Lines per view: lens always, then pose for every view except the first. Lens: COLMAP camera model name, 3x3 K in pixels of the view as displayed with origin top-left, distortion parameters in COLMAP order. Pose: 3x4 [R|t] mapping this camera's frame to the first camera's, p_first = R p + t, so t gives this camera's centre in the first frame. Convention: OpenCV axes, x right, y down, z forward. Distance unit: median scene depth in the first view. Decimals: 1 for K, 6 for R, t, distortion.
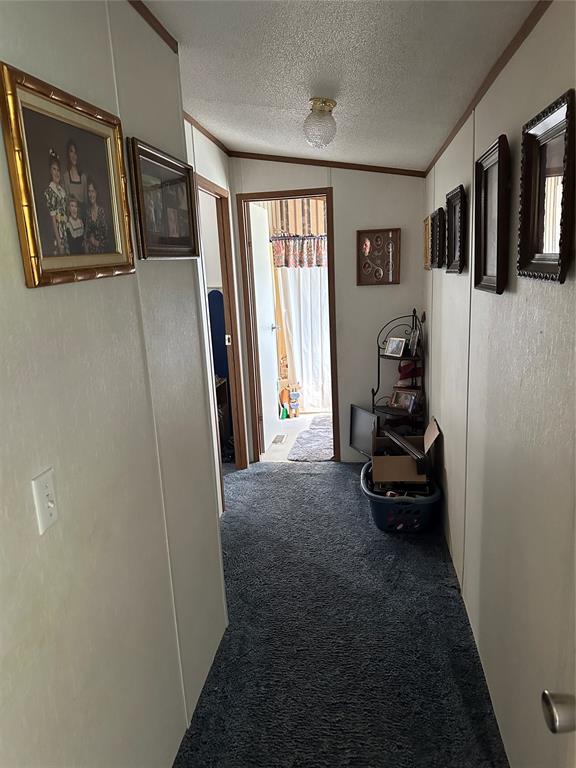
lens RADIAL K [[538.4, 0, 289.0], [0, 538.4, 383.4], [0, 0, 1]] dist [0.000872, 0.000015]
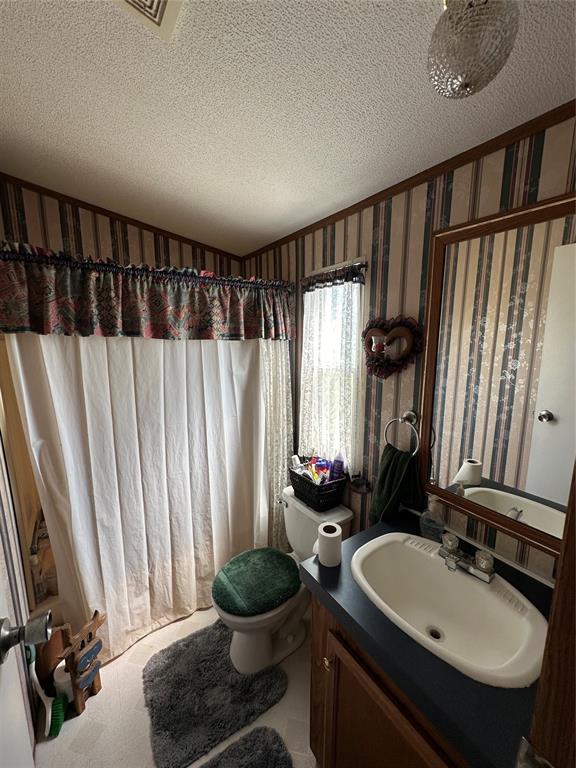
lens RADIAL K [[307.8, 0, 289.1], [0, 307.8, 380.5], [0, 0, 1]] dist [0.000087, 0.000714]
pose [[0.753523, -0.060313, 0.654649, -0.014840], [0.105298, 0.993999, -0.029625, -0.157863], [-0.648934, 0.091257, 0.755352, 0.720919]]
